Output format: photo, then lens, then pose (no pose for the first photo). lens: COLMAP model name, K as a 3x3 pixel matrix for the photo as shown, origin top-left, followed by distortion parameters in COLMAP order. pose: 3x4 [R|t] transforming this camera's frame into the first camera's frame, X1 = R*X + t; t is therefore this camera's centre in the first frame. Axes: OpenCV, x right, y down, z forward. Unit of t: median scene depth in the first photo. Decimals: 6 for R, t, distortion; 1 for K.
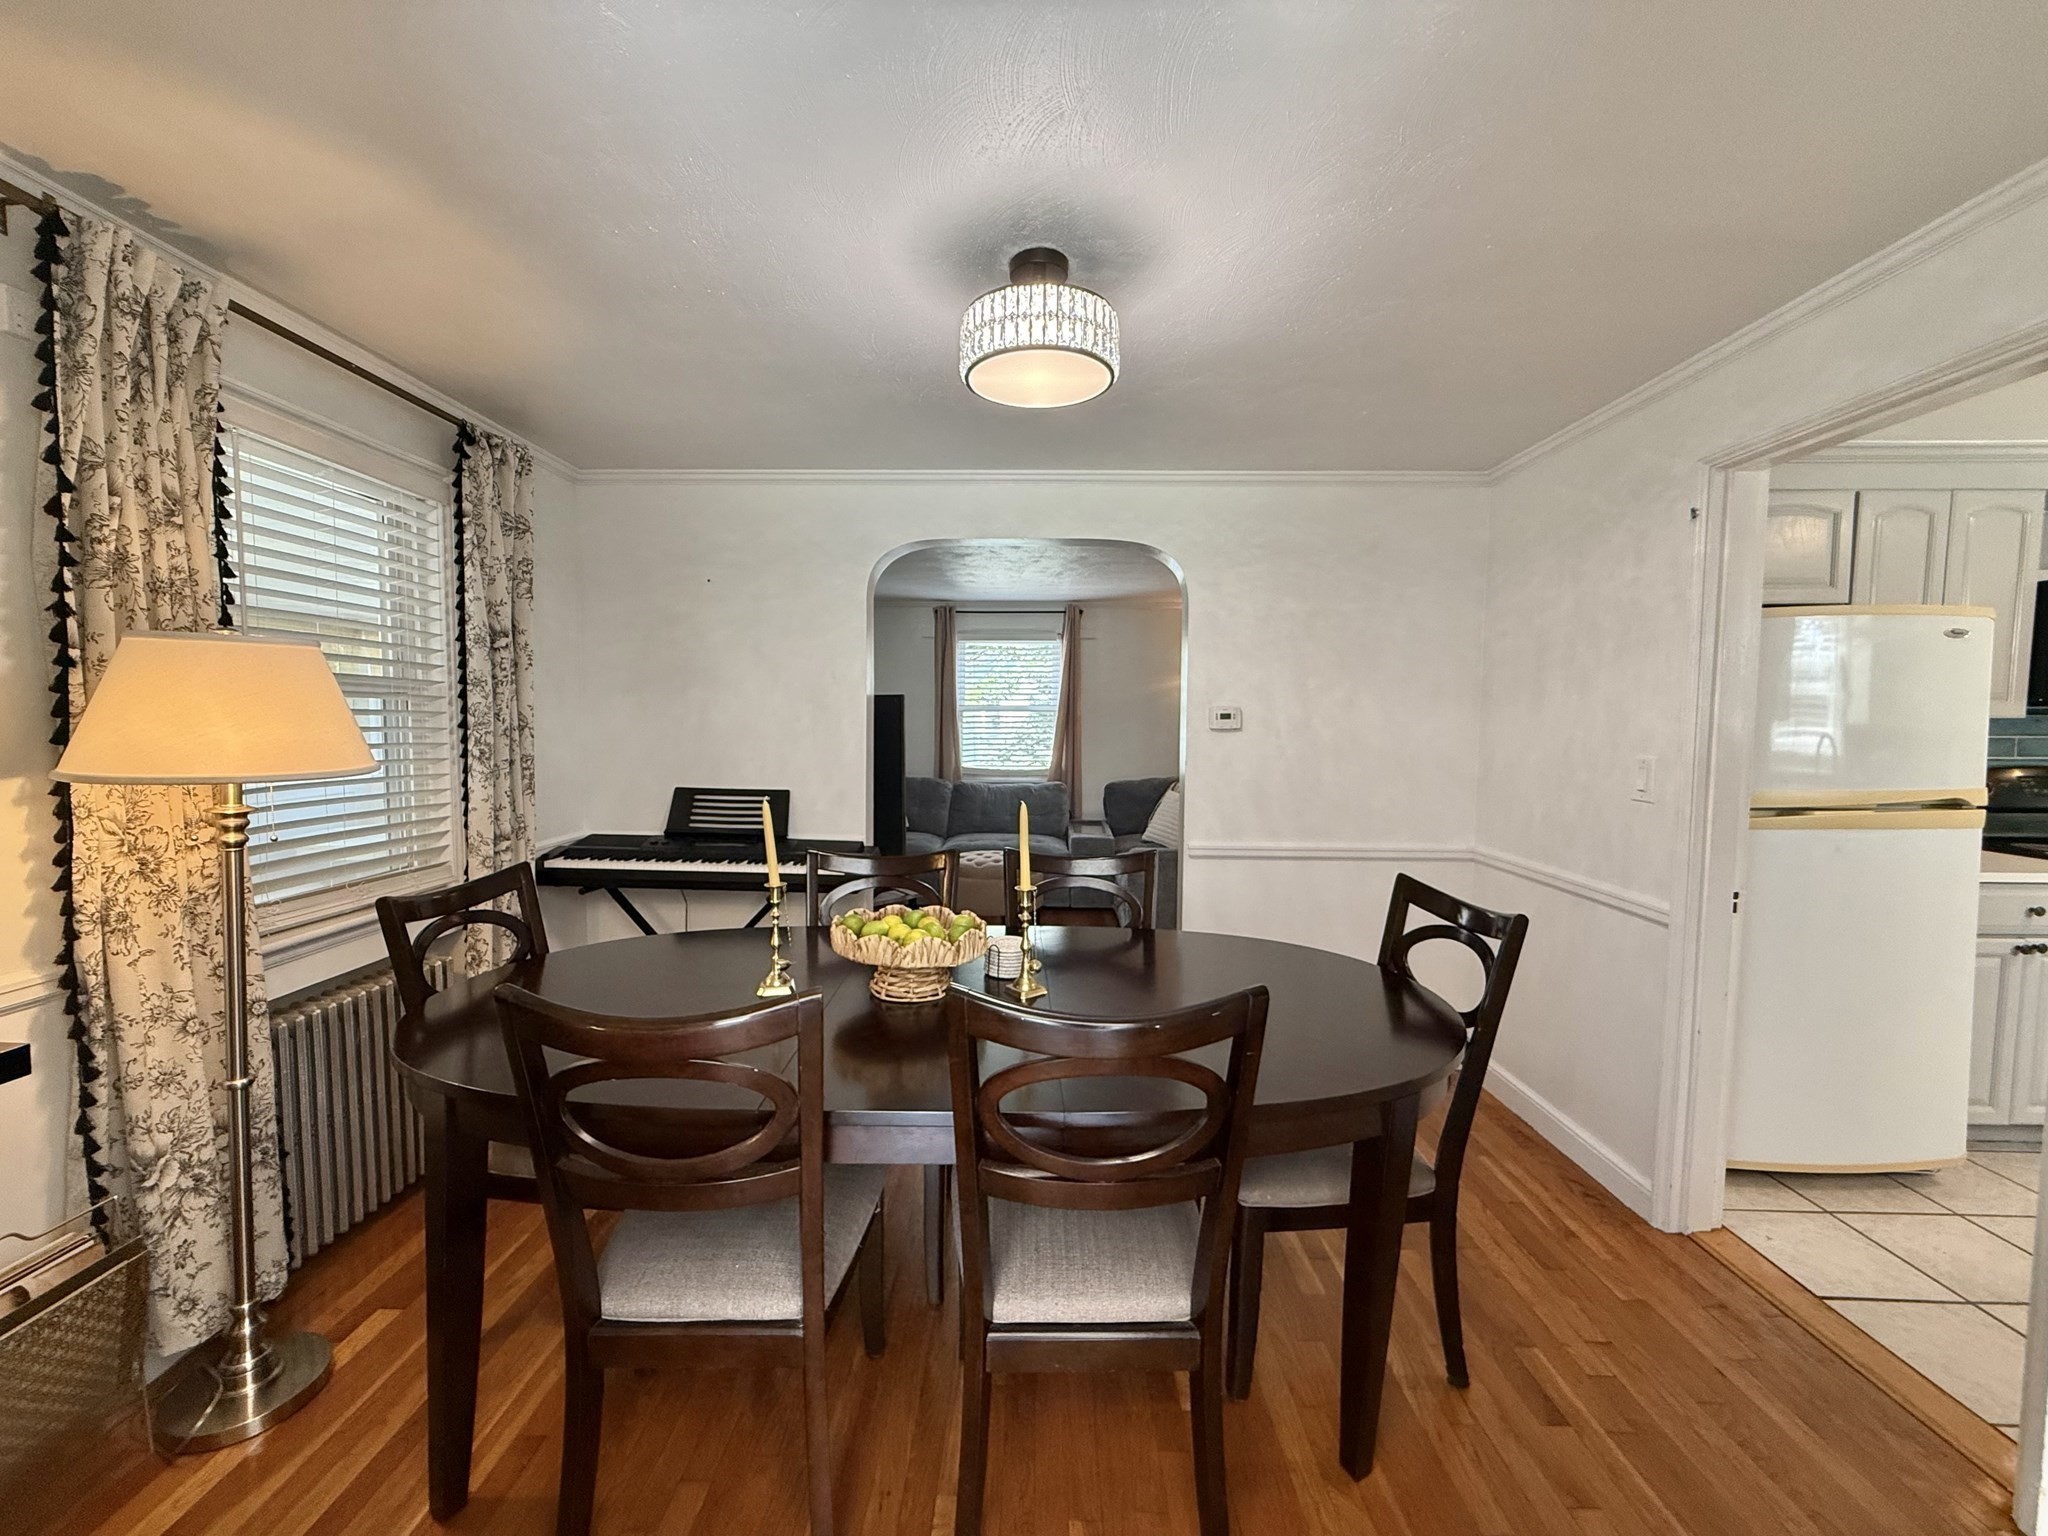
lens RADIAL K [[825.5, 0, 1025.9], [0, 825.5, 775.5], [0, 0, 1]] dist [0.000537, 0.000025]
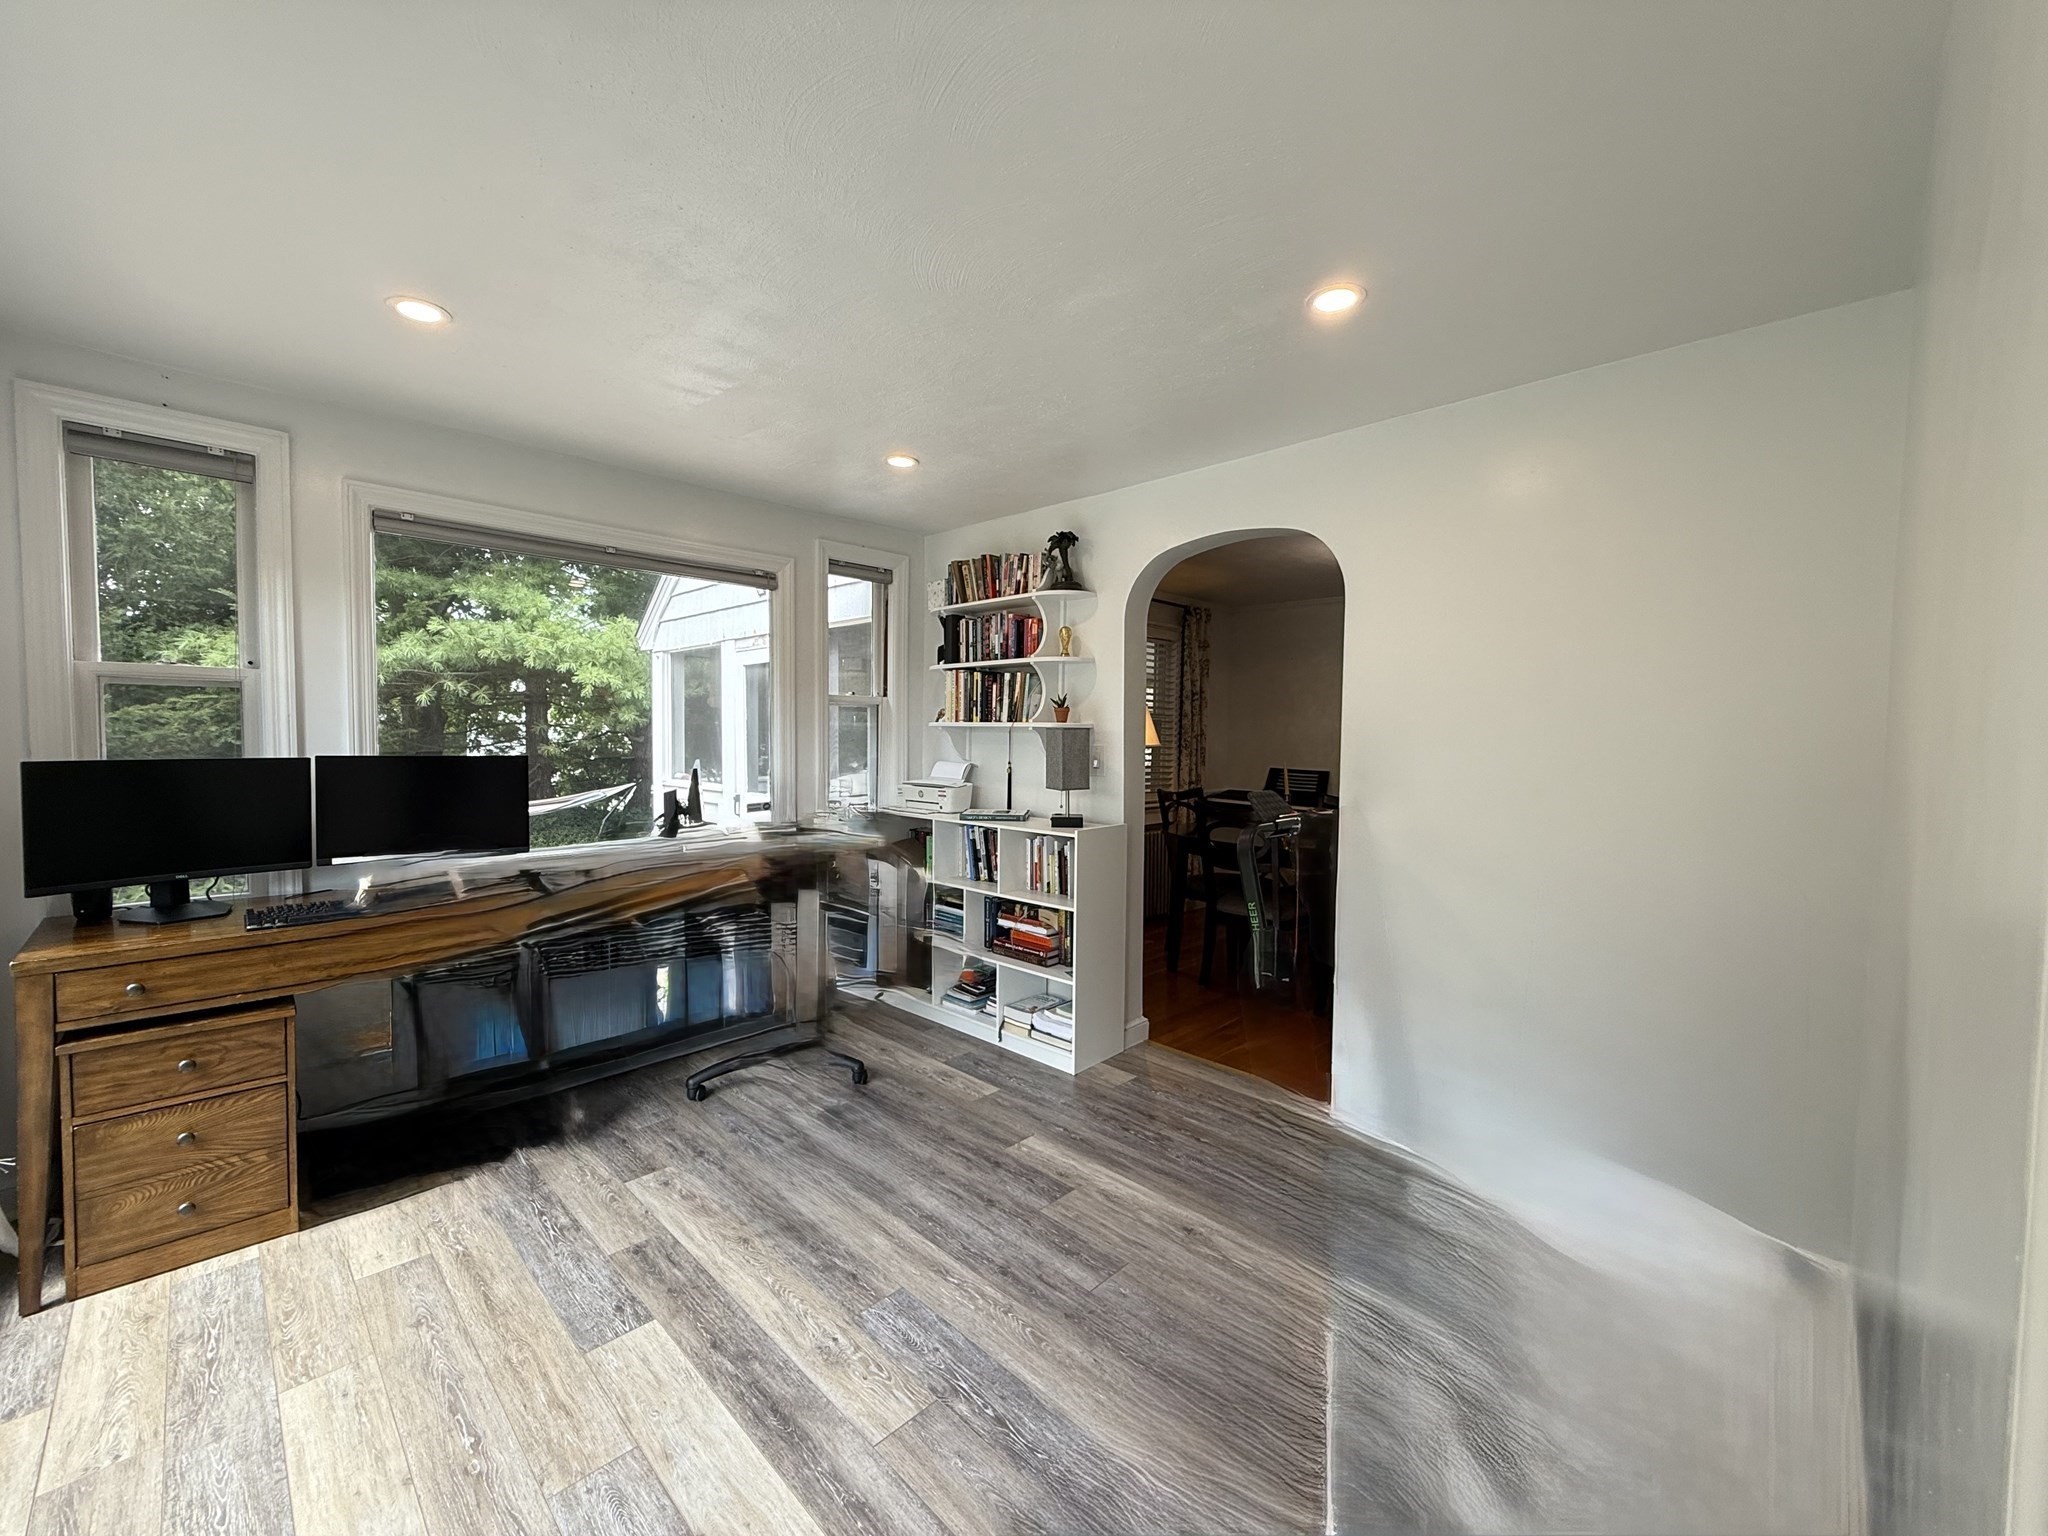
lens RADIAL K [[815.7, 0, 1026.9], [0, 815.7, 758.4], [0, 0, 1]] dist [-0.003537, 0.001580]
pose [[0.722780, 0.029461, -0.690450, 0.602620], [-0.048004, 0.998818, -0.007632, 0.047933], [0.689409, 0.038661, 0.723340, -0.968597]]
